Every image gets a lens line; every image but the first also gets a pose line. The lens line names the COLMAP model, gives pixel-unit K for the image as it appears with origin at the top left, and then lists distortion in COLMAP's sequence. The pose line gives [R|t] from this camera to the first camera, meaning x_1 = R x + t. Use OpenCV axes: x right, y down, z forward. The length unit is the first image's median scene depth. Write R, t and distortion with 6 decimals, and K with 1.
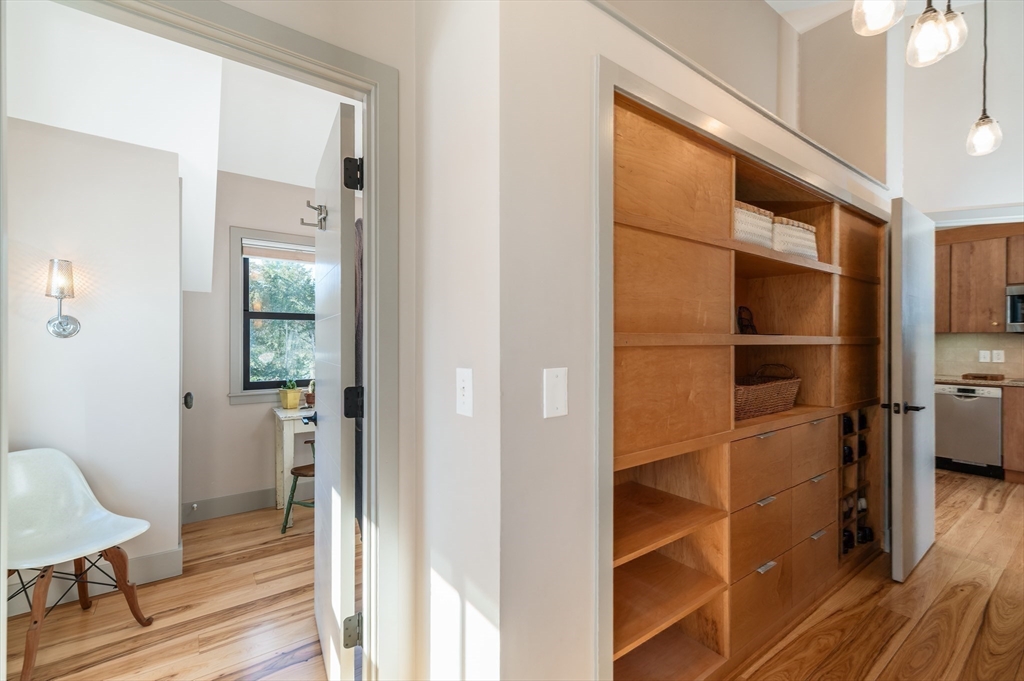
lens RADIAL K [[450.1, 0, 509.8], [0, 450.1, 337.6], [0, 0, 1]] dist [0.001097, 0.000093]
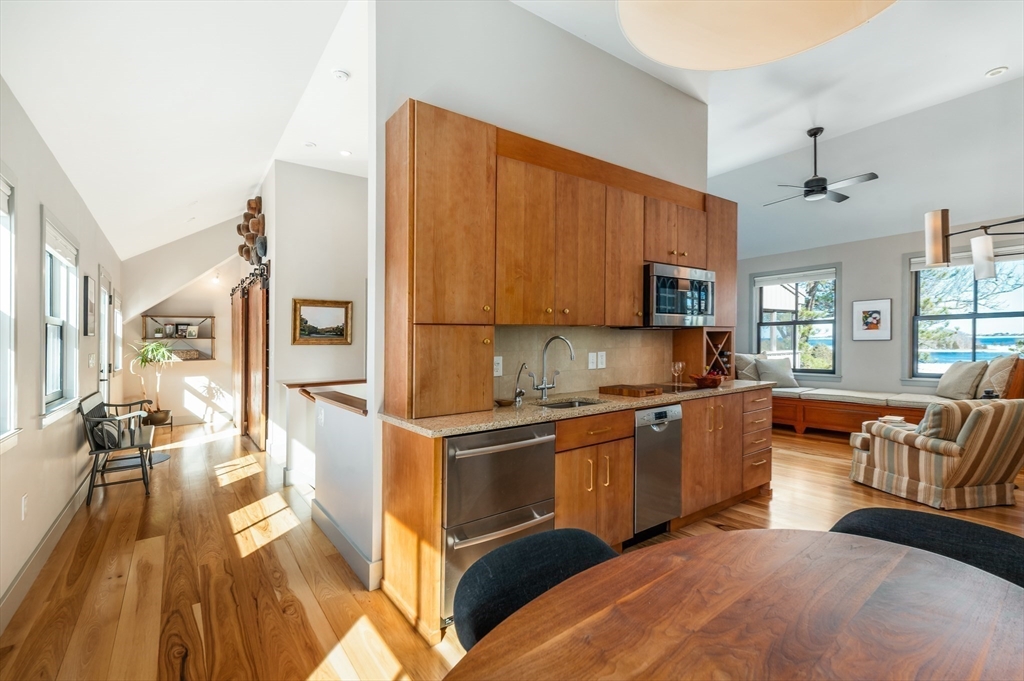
lens RADIAL K [[450.1, 0, 511.3], [0, 450.1, 343.9], [0, 0, 1]] dist [0.001097, 0.000093]
pose [[0.000213, -0.000722, 1.000000, 0.350517], [0.011716, 0.999931, 0.000719, 0.012701], [-0.999931, 0.011716, 0.000221, 1.140225]]
